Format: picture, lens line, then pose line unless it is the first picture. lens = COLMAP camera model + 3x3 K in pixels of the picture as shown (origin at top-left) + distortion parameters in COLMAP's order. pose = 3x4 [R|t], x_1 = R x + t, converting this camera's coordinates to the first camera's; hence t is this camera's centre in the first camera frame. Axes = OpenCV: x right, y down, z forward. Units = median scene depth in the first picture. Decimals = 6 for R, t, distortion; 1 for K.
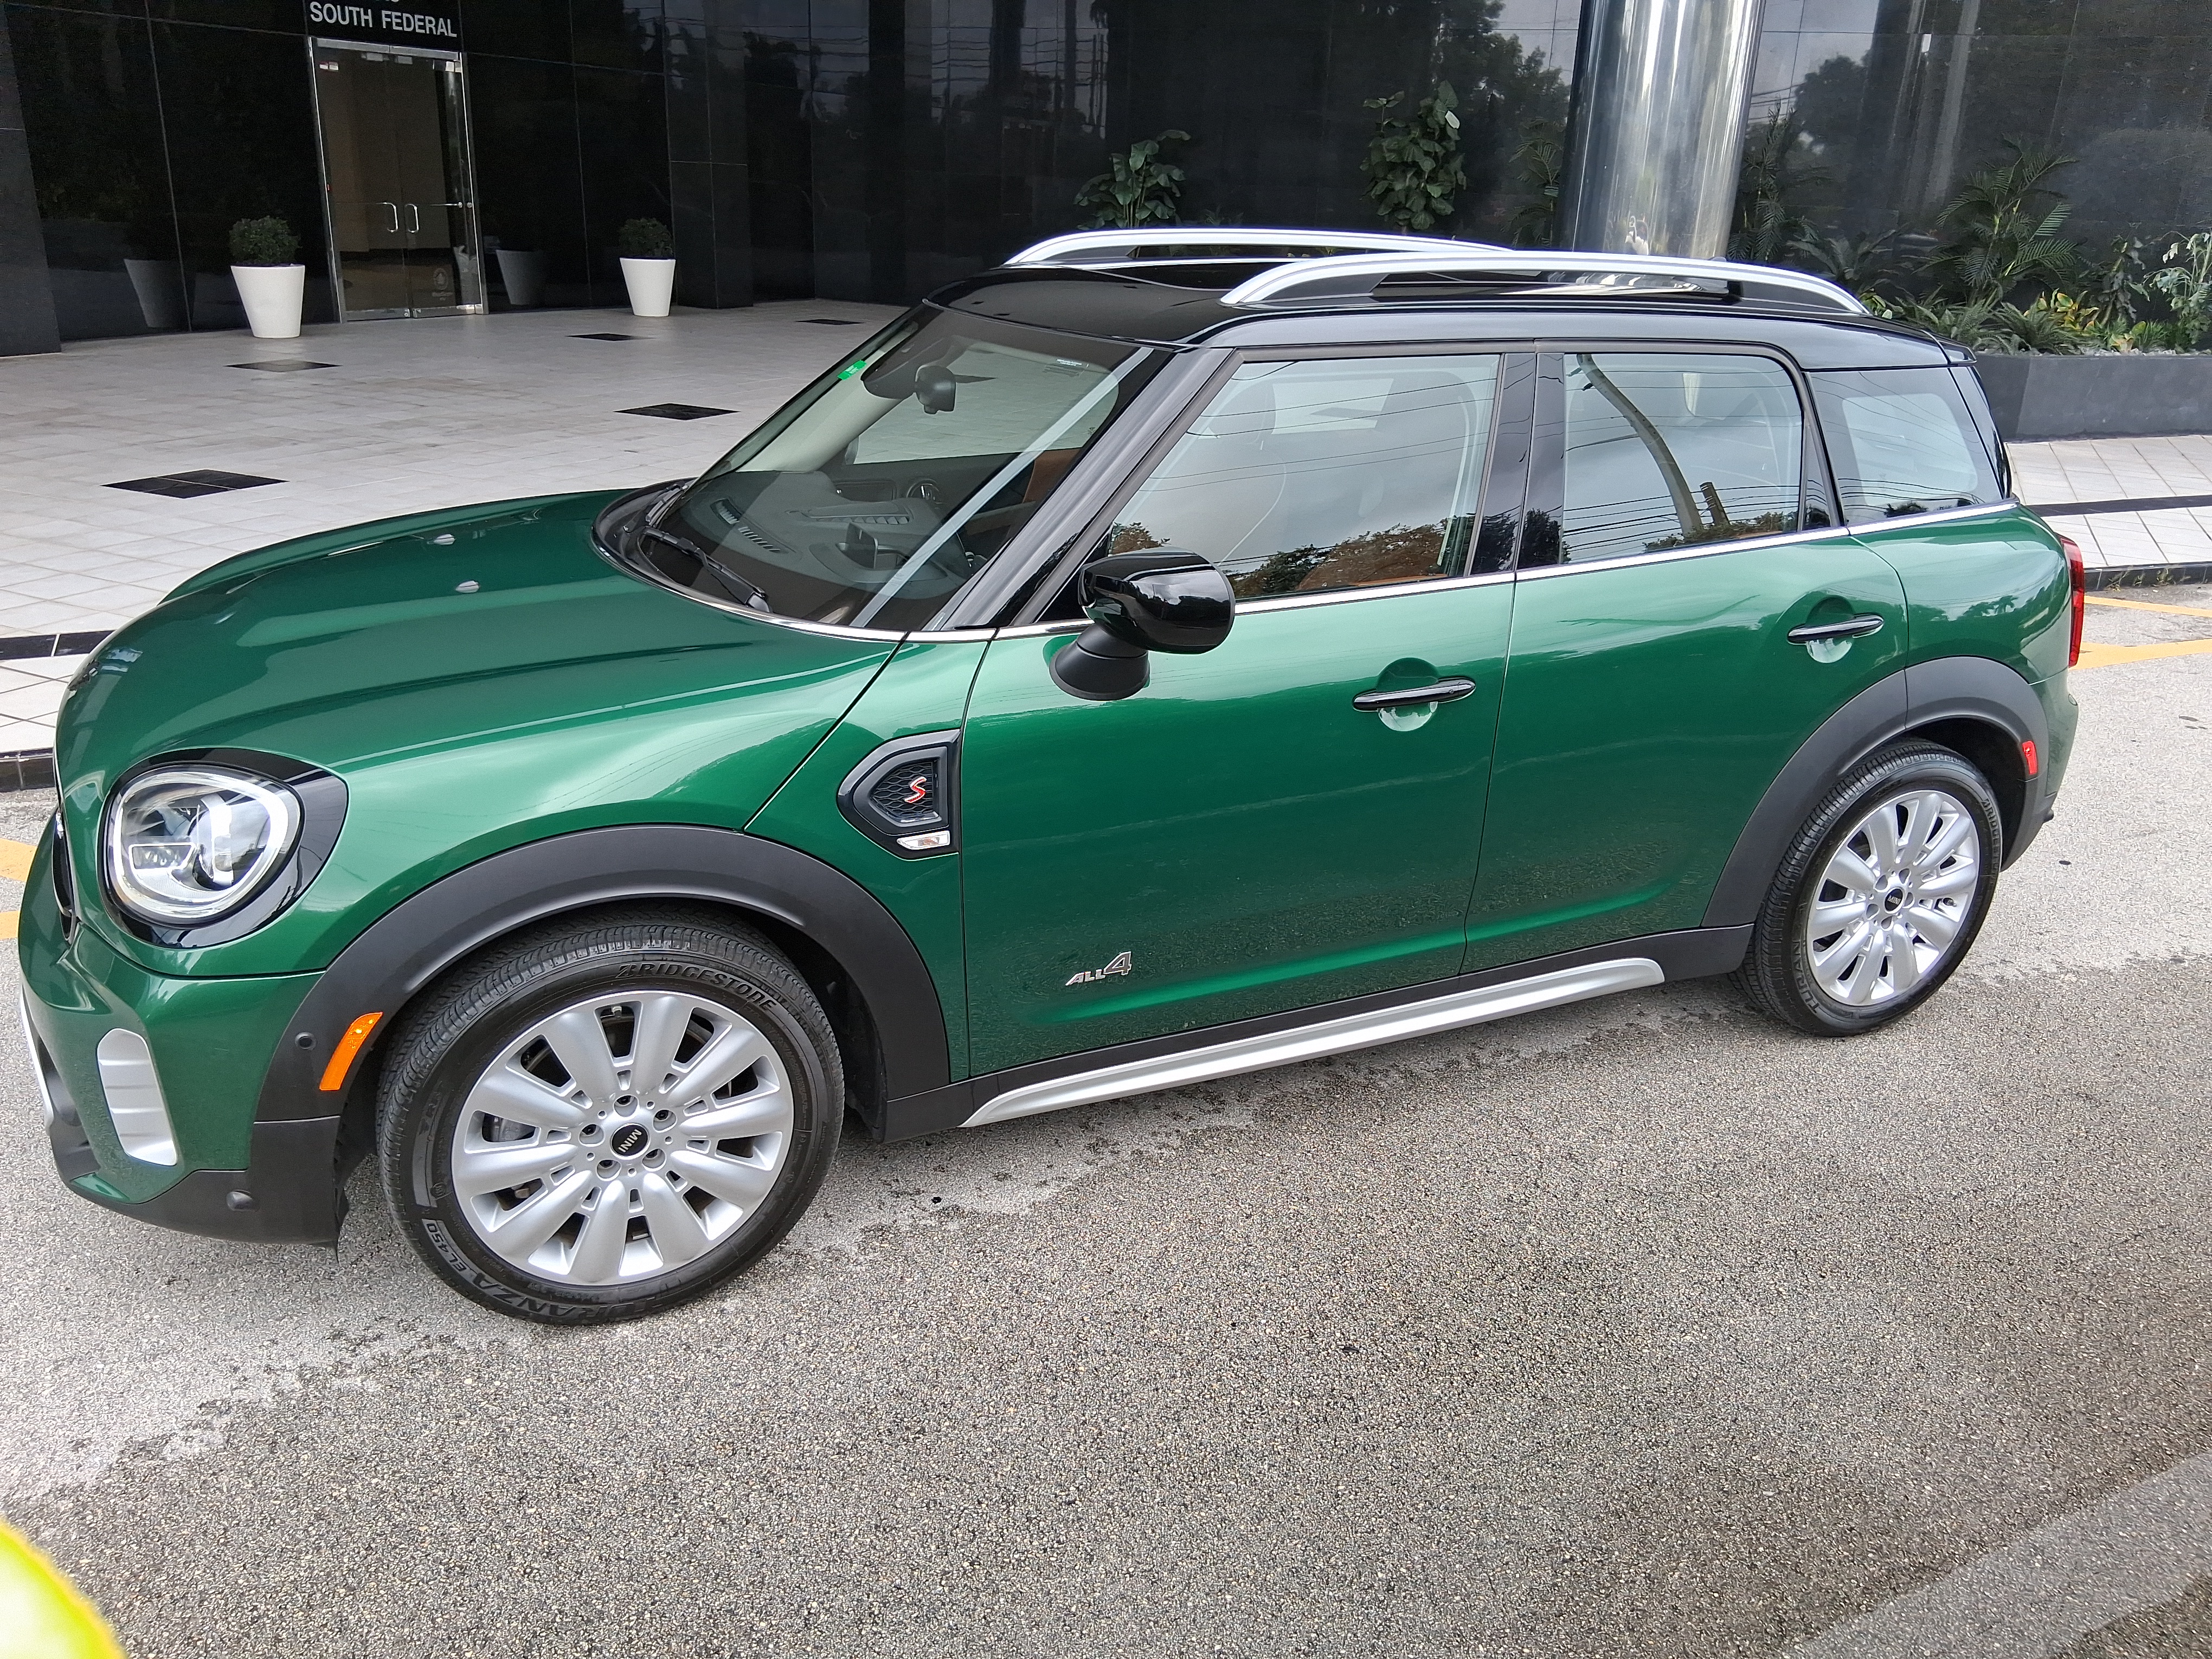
lens RADIAL K [[1691.4, 0, 1106.0], [0, 1691.4, 829.5], [0, 0, 1]] dist [0.117641, -0.206513]
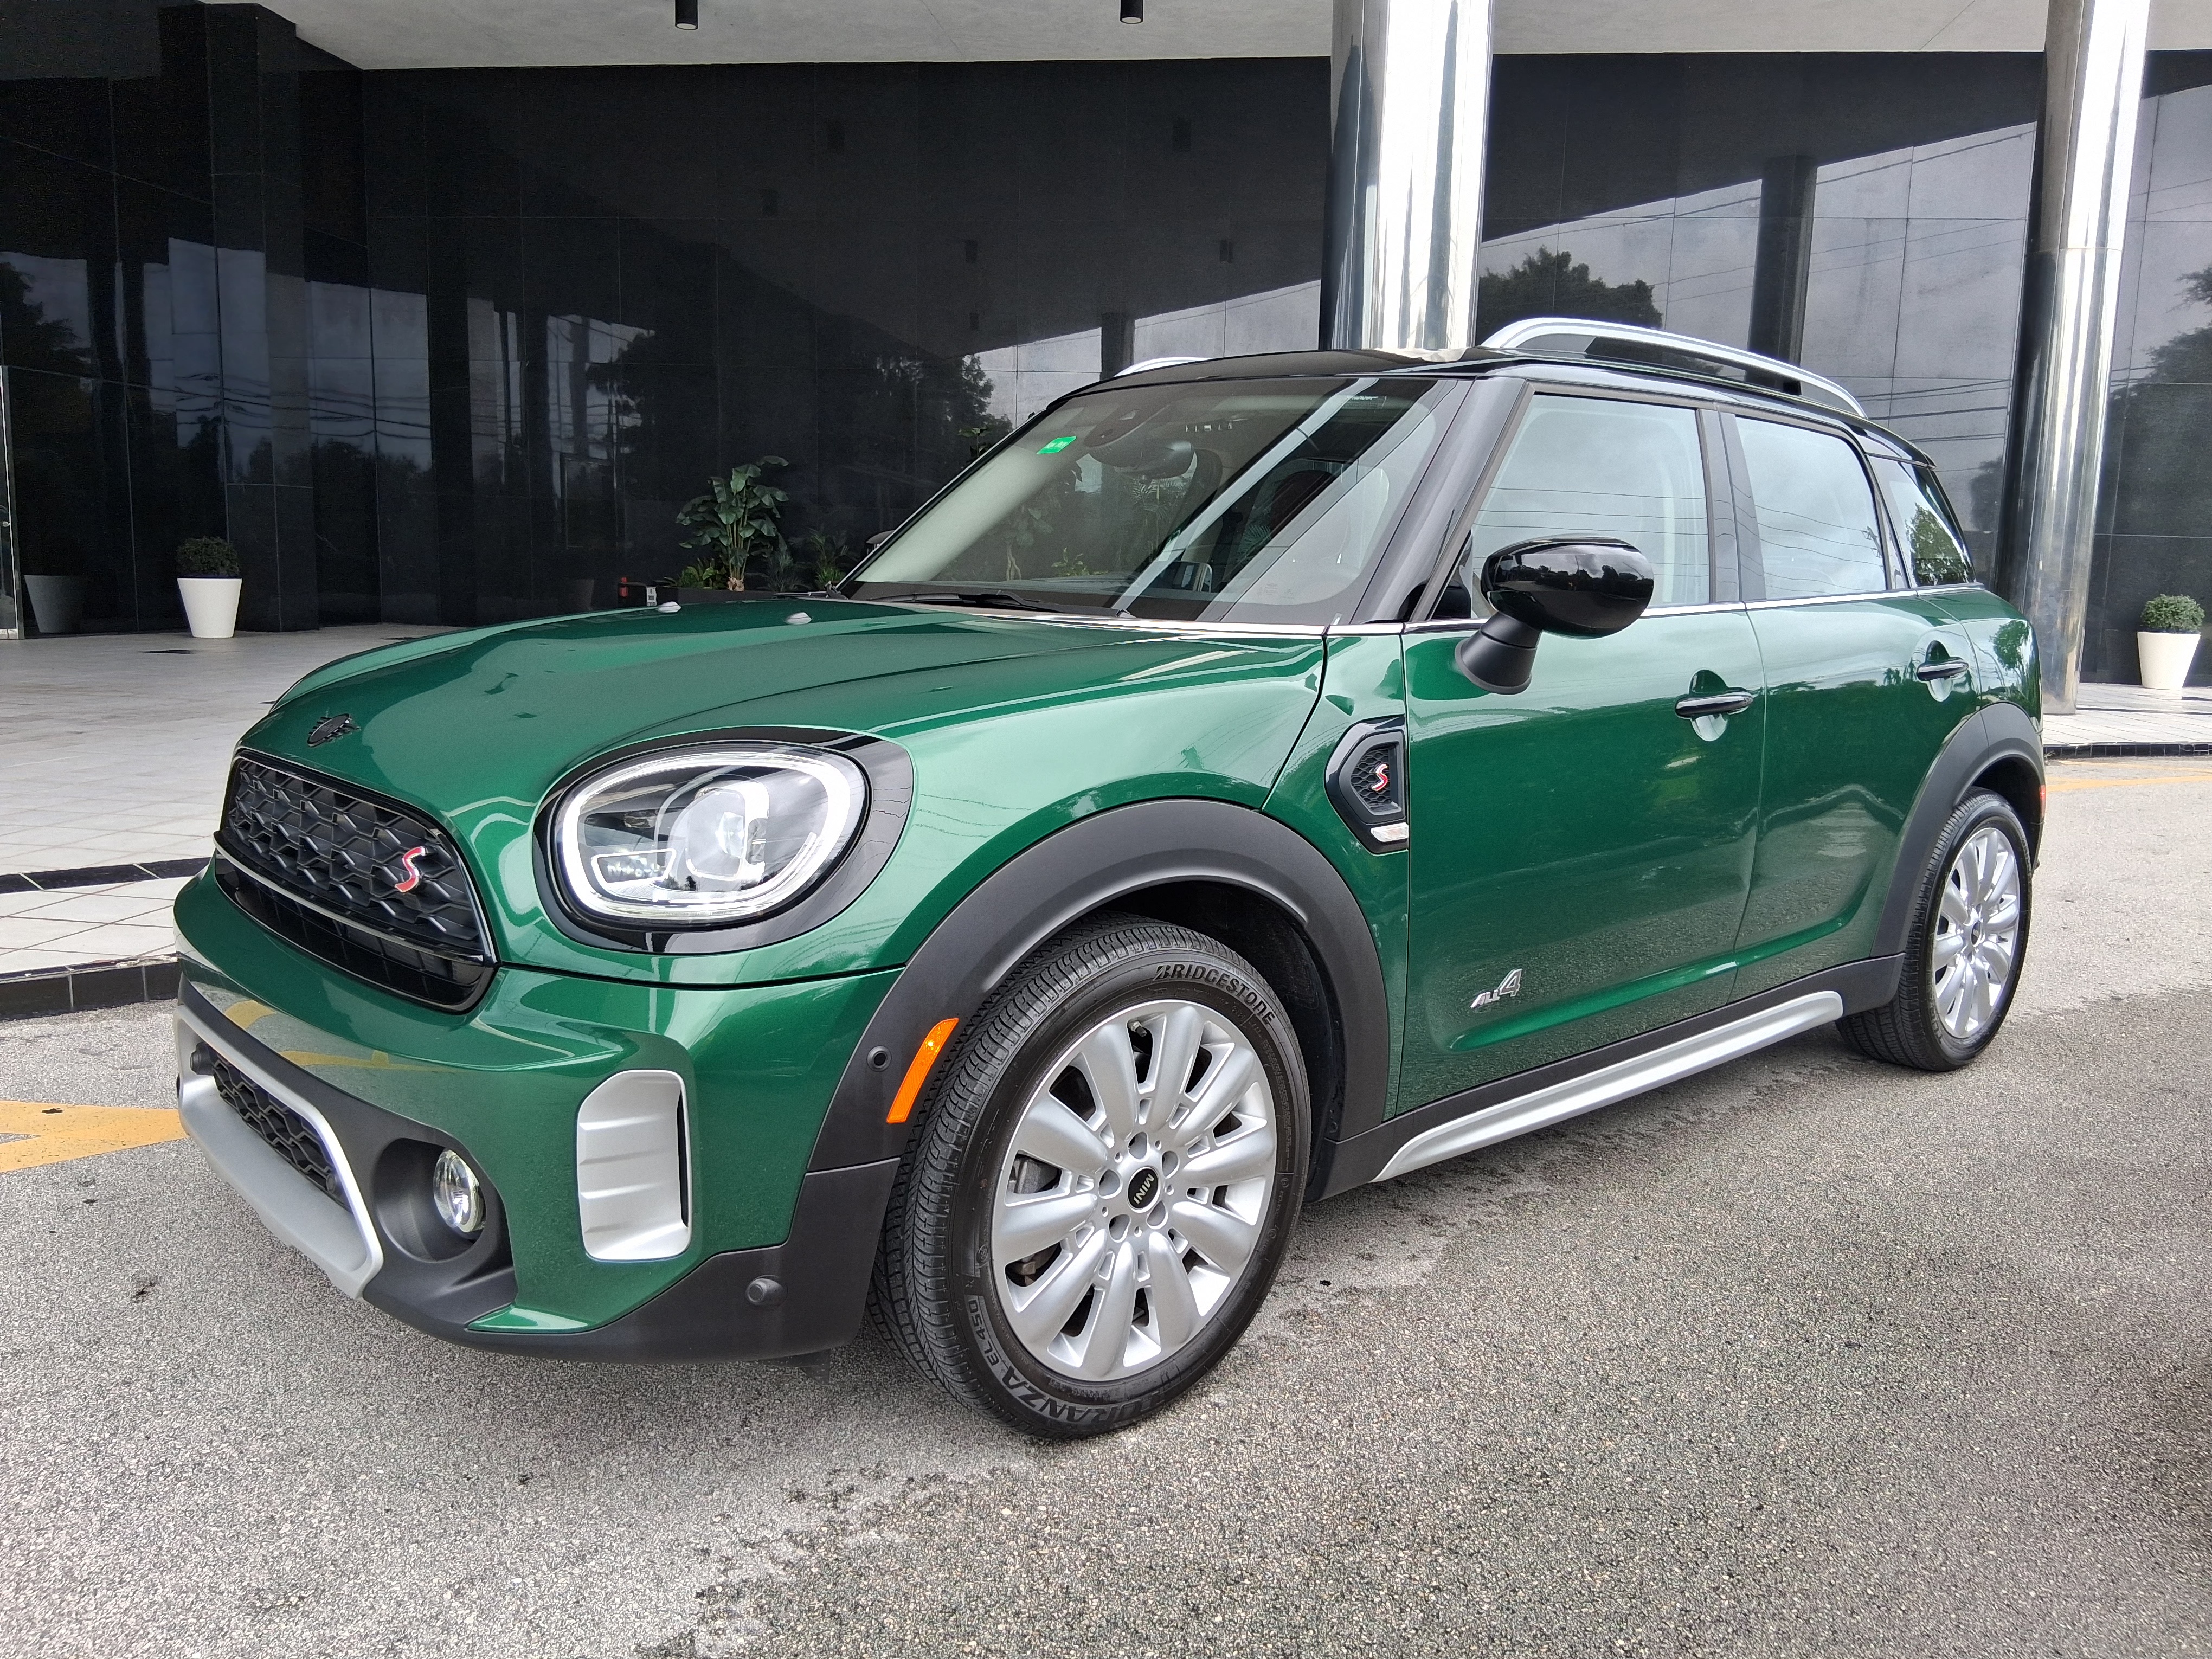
lens RADIAL K [[1691.4, 0, 1106.0], [0, 1691.4, 829.5], [0, 0, 1]] dist [0.117641, -0.206513]
pose [[0.954077, -0.056423, 0.294199, -0.521735], [0.114689, 0.976073, -0.184736, 0.156985], [-0.276736, 0.209994, 0.937720, 0.164555]]
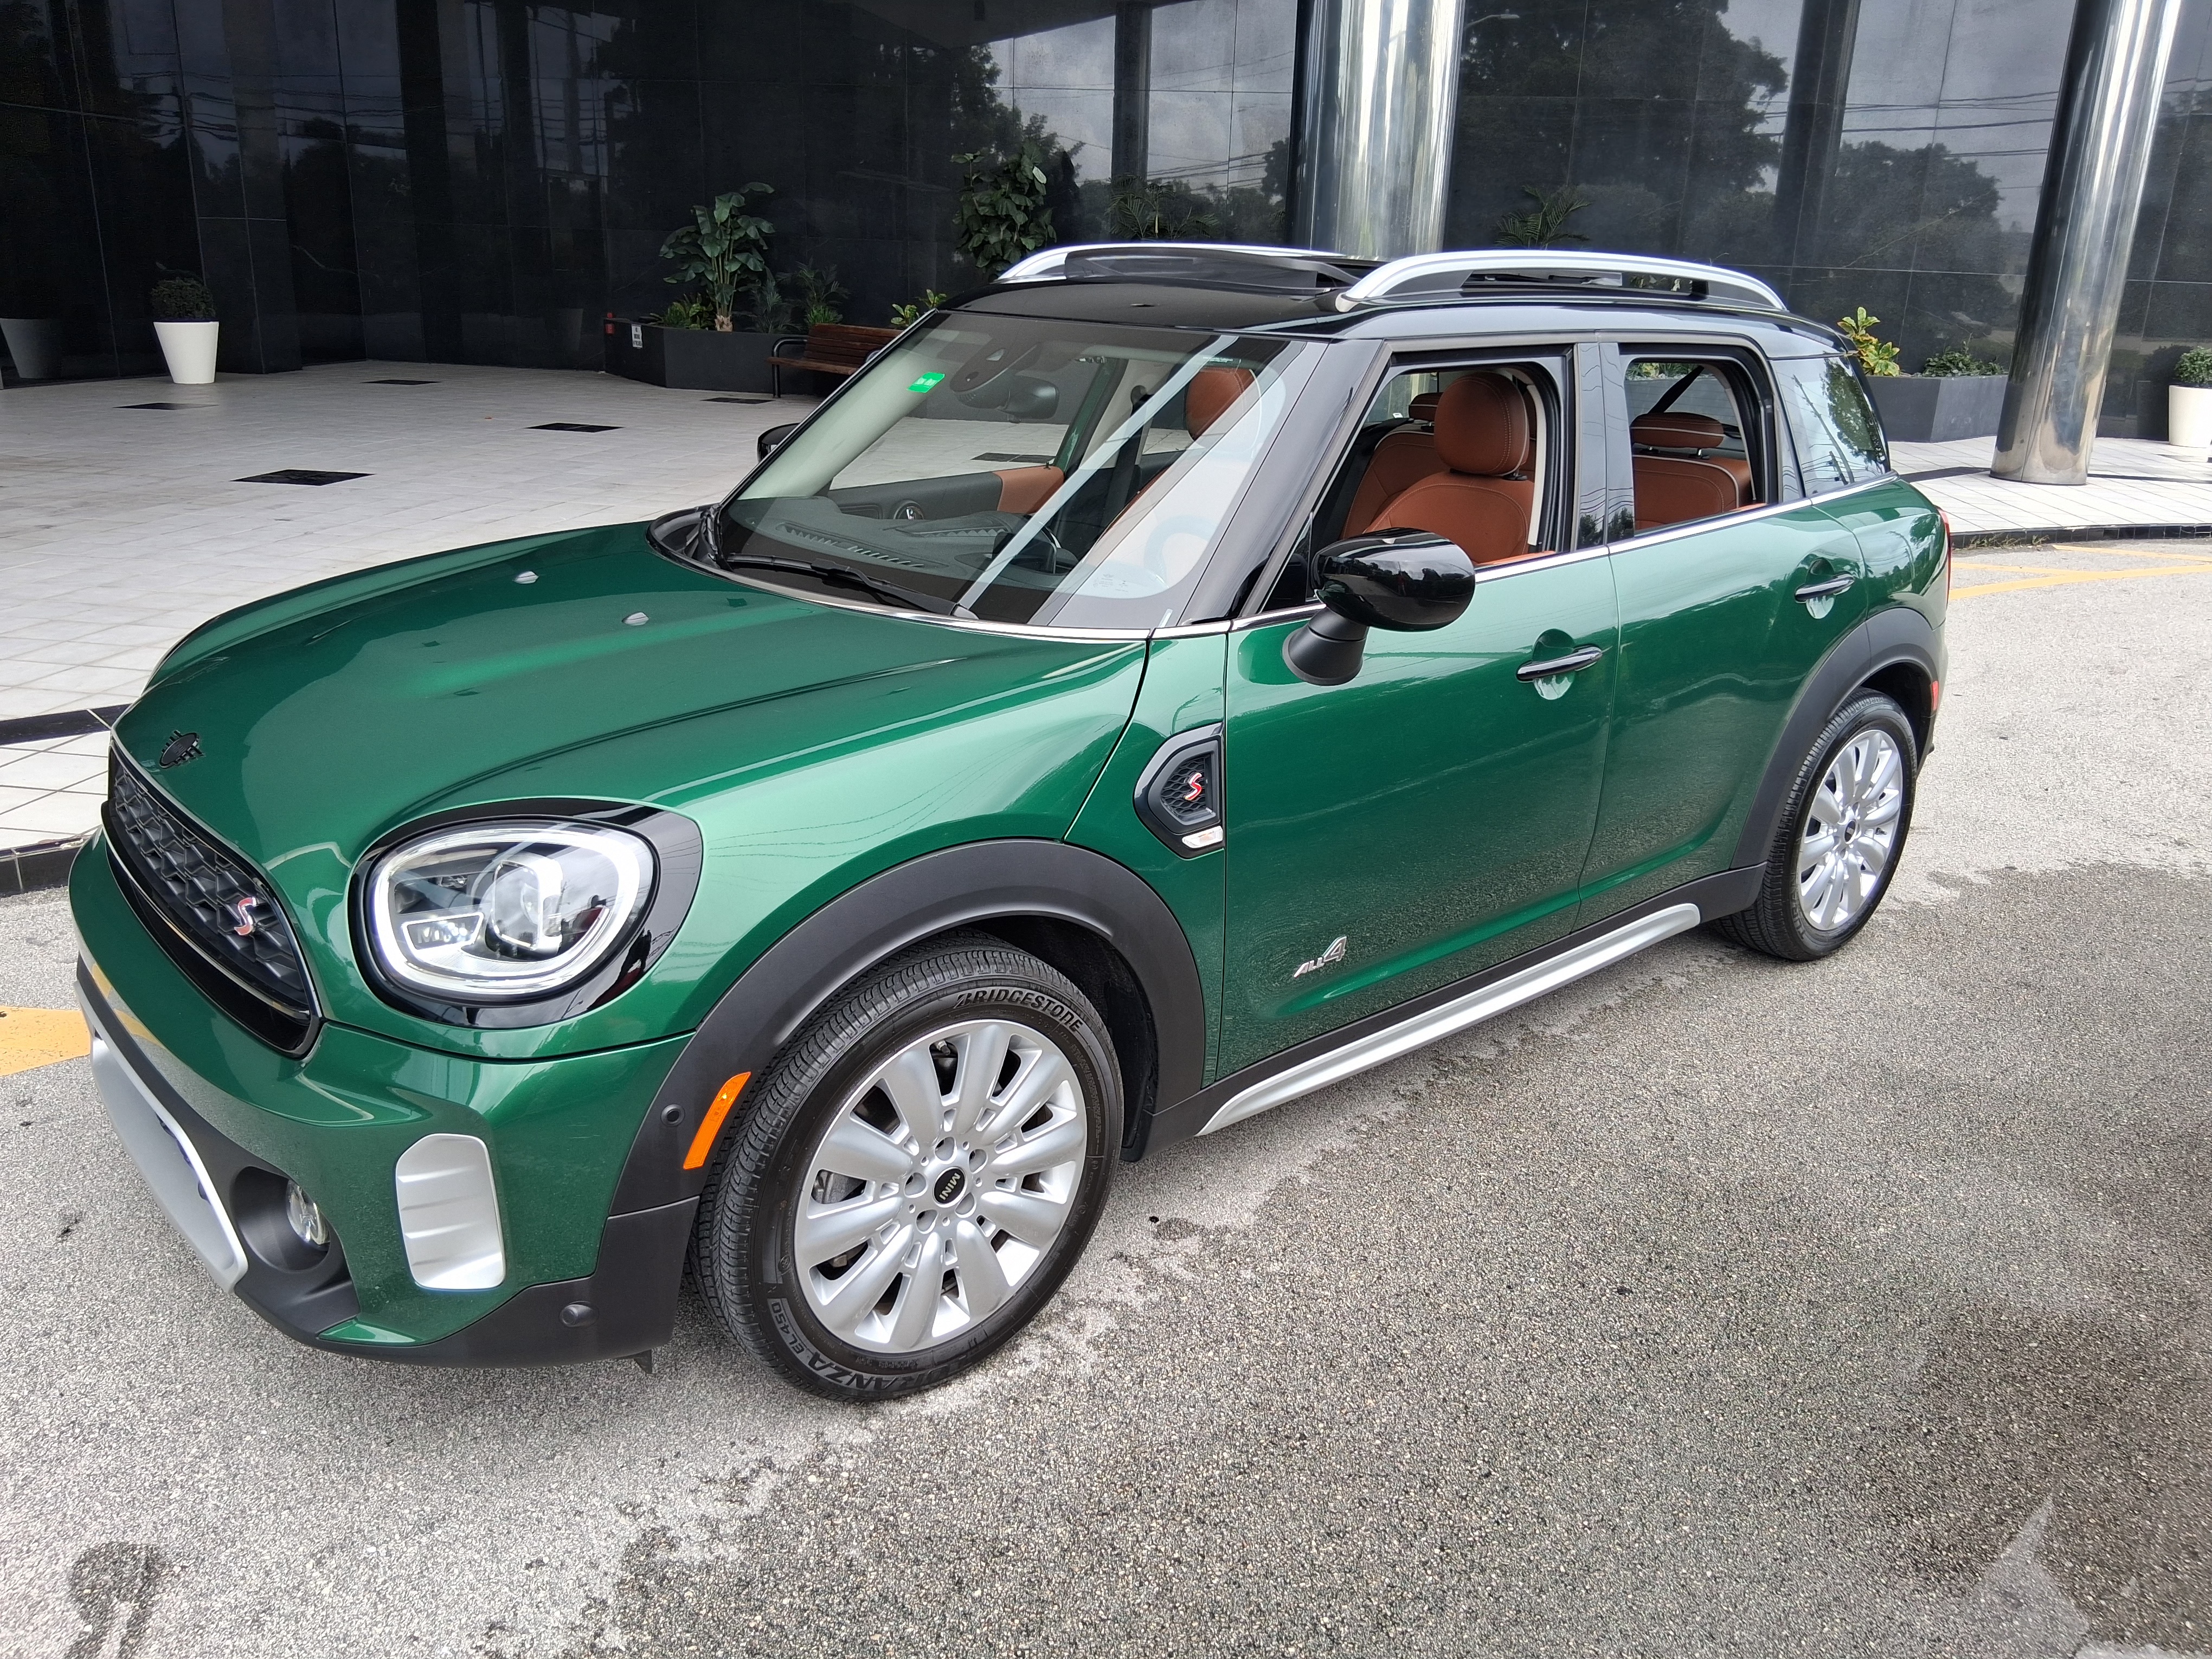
lens RADIAL K [[1691.1, 0, 1102.5], [0, 1691.1, 835.5], [0, 0, 1]] dist [0.108154, -0.168783]
pose [[0.959720, -0.096886, 0.263726, -0.413157], [0.104662, 0.994386, -0.015561, 0.014107], [-0.260737, 0.042537, 0.964472, 0.070625]]
